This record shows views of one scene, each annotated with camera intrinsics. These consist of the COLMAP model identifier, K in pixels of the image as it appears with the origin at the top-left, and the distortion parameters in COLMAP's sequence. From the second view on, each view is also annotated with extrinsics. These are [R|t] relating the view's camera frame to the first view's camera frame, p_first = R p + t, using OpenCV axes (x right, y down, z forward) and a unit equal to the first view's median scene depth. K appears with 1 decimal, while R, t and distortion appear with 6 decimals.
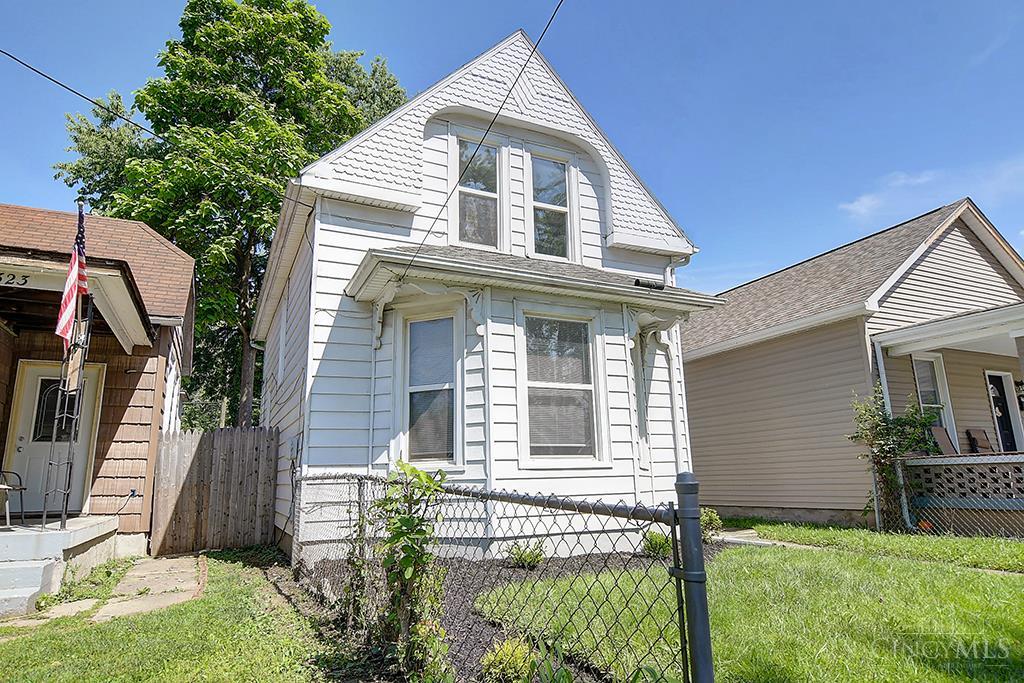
lens RADIAL K [[616.0, 0, 512.1], [0, 616.0, 338.8], [0, 0, 1]] dist [0.004727, 0.000085]
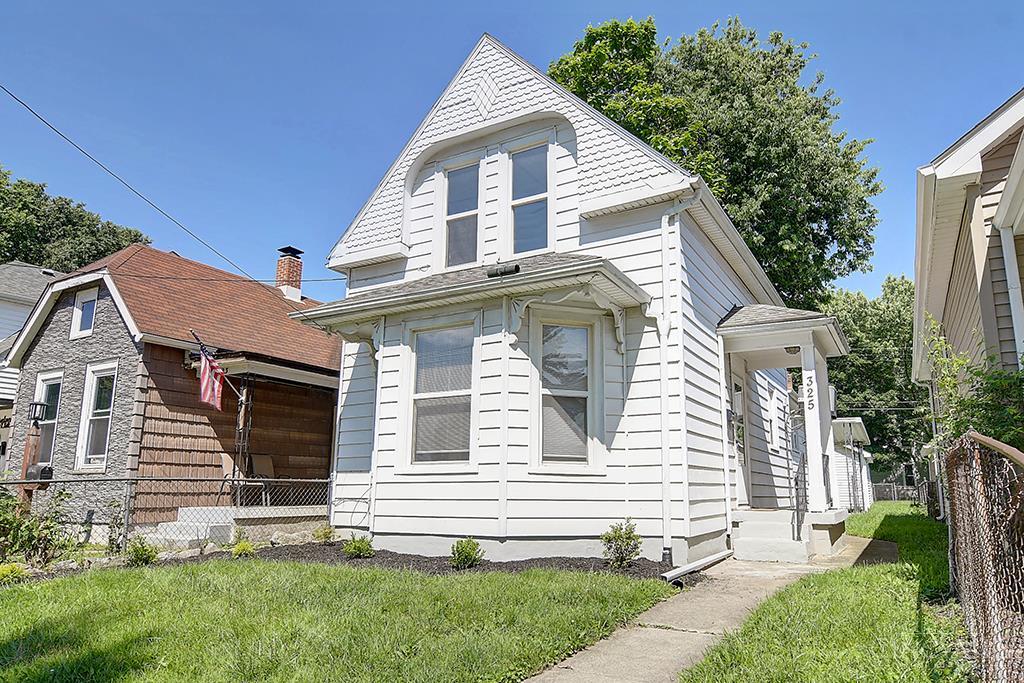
lens RADIAL K [[654.7, 0, 528.7], [0, 654.7, 367.7], [0, 0, 1]] dist [0.000858, 0.001497]
pose [[0.576844, -0.128361, -0.806706, 0.872105], [0.168823, 0.984988, -0.036011, 0.079641], [0.799219, -0.115418, 0.589854, 0.392593]]
